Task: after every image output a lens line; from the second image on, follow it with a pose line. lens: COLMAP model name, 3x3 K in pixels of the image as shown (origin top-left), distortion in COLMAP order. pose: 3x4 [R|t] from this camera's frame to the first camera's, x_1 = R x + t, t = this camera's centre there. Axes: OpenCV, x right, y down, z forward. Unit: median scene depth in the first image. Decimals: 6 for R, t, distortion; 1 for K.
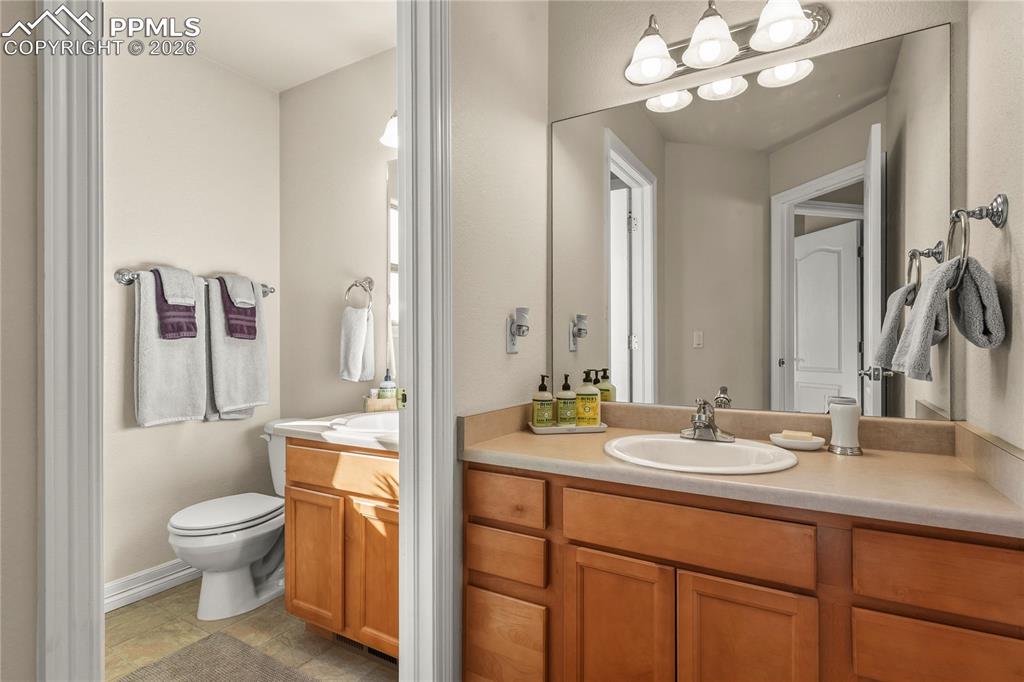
lens RADIAL K [[506.0, 0, 520.5], [0, 506.0, 343.5], [0, 0, 1]] dist [0.001674, -0.001269]
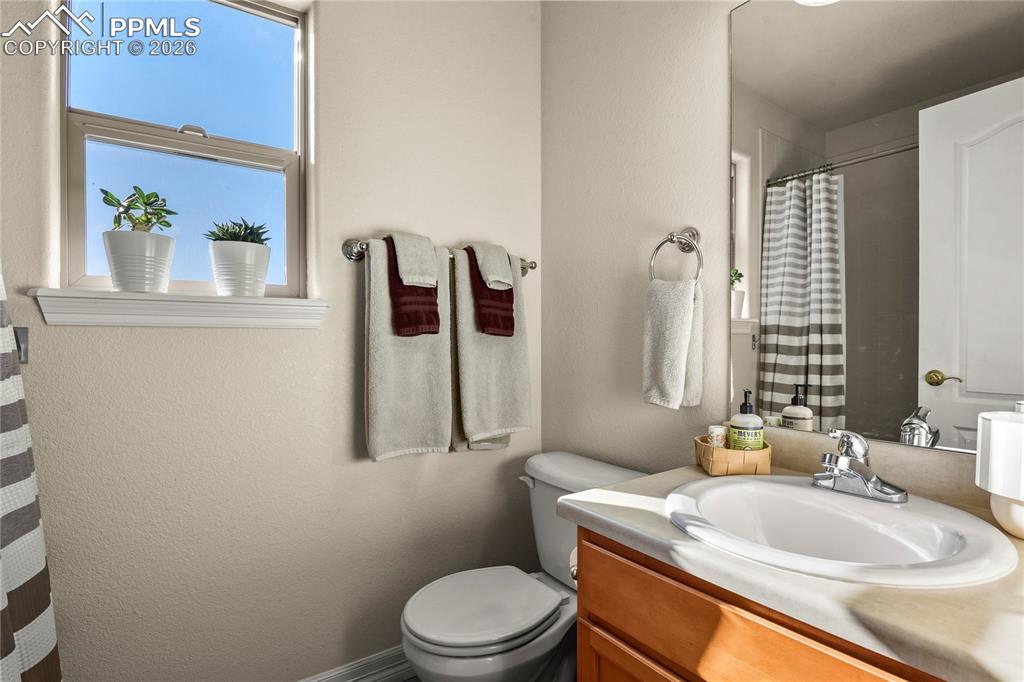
lens RADIAL K [[506.0, 0, 510.2], [0, 506.0, 342.8], [0, 0, 1]] dist [0.001674, -0.001269]
pose [[0.899608, -0.000248, -0.436698, -0.239817], [0.001968, 0.999992, 0.003488, -0.001503], [0.436693, -0.003997, 0.899601, 0.401550]]
